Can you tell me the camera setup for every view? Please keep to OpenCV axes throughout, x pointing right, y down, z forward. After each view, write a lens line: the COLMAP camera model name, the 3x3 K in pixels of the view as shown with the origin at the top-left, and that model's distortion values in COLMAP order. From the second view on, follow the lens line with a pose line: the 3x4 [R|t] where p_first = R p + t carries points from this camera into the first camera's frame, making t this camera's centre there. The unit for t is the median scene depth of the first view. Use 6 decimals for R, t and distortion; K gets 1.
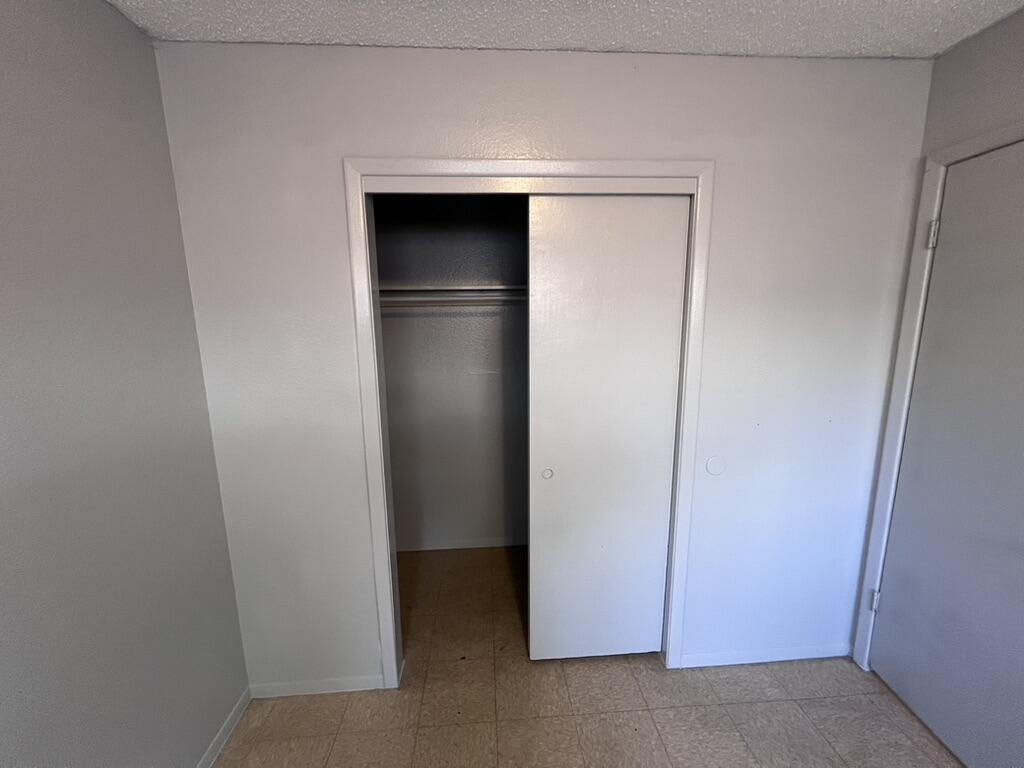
lens RADIAL K [[408.3, 0, 511.1], [0, 408.3, 385.1], [0, 0, 1]] dist [0.000035, 0.000383]
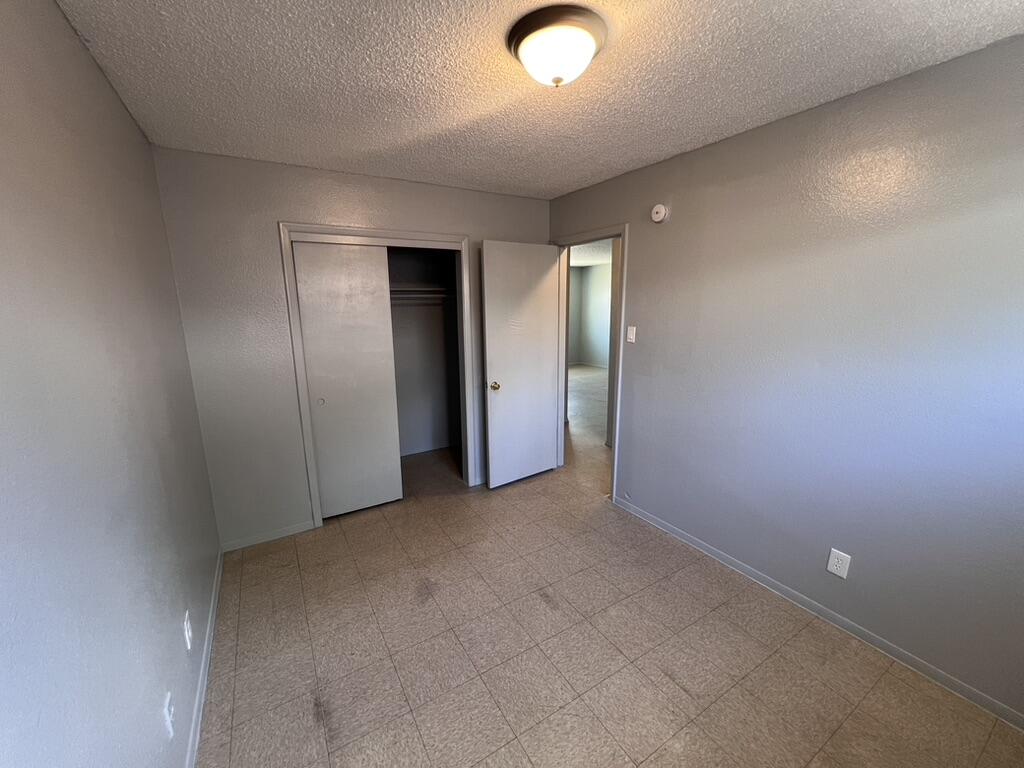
lens RADIAL K [[409.6, 0, 510.9], [0, 409.6, 384.9], [0, 0, 1]] dist [0.000252, 0.000976]
pose [[0.887166, -0.088538, 0.452877, -0.341006], [0.079233, 0.996072, 0.039519, 0.166501], [-0.454597, 0.000823, 0.890697, -1.000967]]
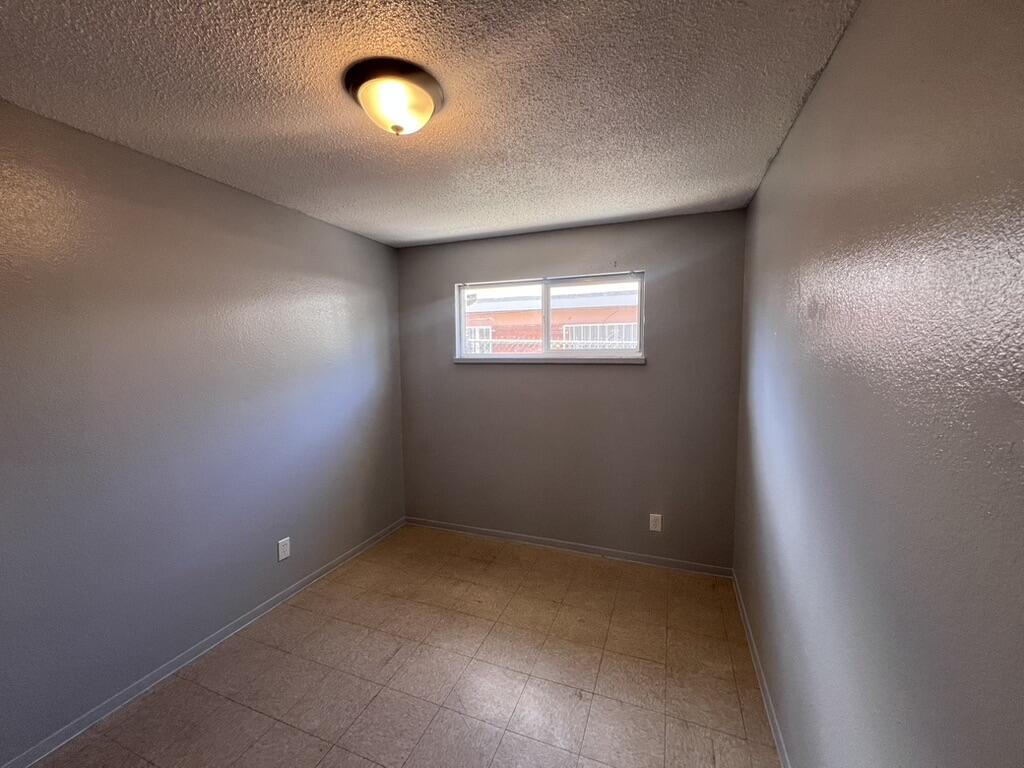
lens RADIAL K [[411.0, 0, 510.5], [0, 411.0, 385.0], [0, 0, 1]] dist [0.000287, 0.000221]
pose [[-0.903471, -0.013372, 0.428440, -0.422279], [0.095706, 0.967988, 0.232032, -0.081602], [-0.417828, 0.250639, -0.873270, 0.586877]]
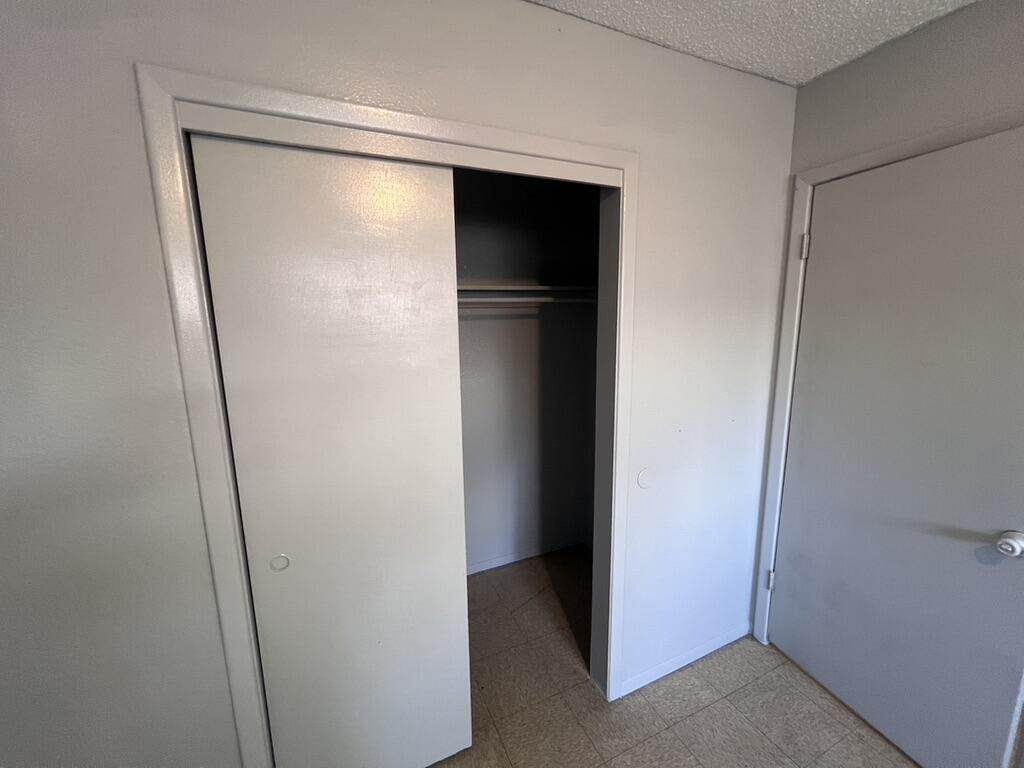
lens RADIAL K [[408.3, 0, 511.1], [0, 408.3, 385.1], [0, 0, 1]] dist [0.000035, 0.000383]
pose [[0.937416, -0.061338, 0.342766, -0.114283], [0.064066, 0.997940, 0.003369, -0.045492], [-0.342266, 0.018802, 0.939415, 0.227242]]
